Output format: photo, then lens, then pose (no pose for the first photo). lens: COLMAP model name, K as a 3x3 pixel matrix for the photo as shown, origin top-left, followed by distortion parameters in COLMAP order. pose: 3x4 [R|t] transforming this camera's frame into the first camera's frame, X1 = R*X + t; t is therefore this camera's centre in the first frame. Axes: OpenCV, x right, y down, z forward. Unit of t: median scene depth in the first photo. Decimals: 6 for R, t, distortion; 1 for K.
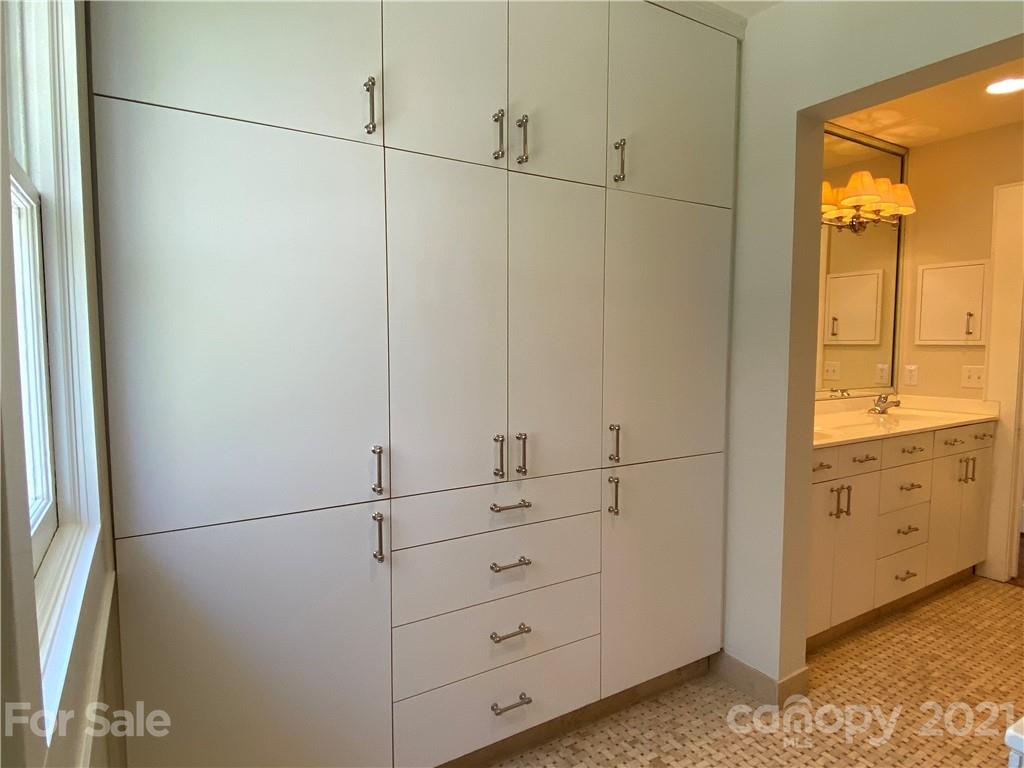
lens RADIAL K [[580.8, 0, 512.0], [0, 580.8, 384.0], [0, 0, 1]] dist [0.034589, -0.032510]
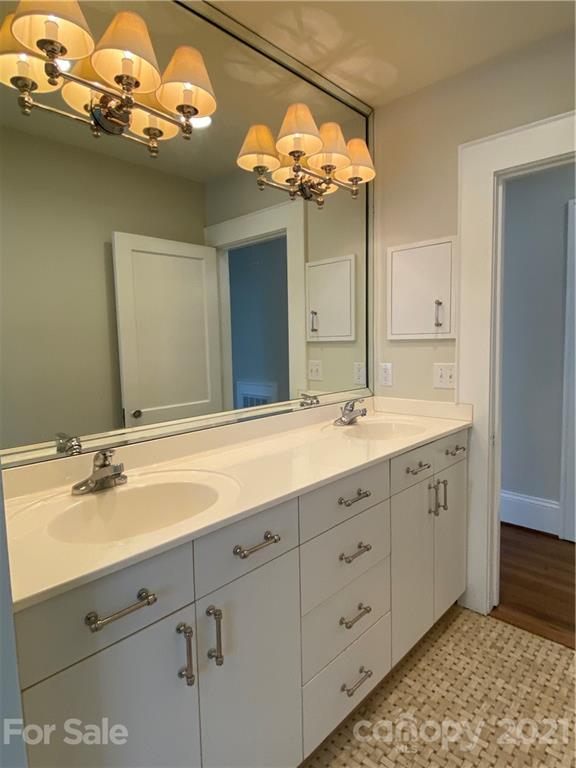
lens RADIAL K [[424.0, 0, 286.4], [0, 424.0, 375.6], [0, 0, 1]] dist [0.068060, -0.071673]
pose [[0.967518, -0.041186, 0.249425, 0.406558], [0.039651, 0.999151, 0.011178, -0.028896], [-0.249673, -0.000925, 0.968330, 0.452216]]
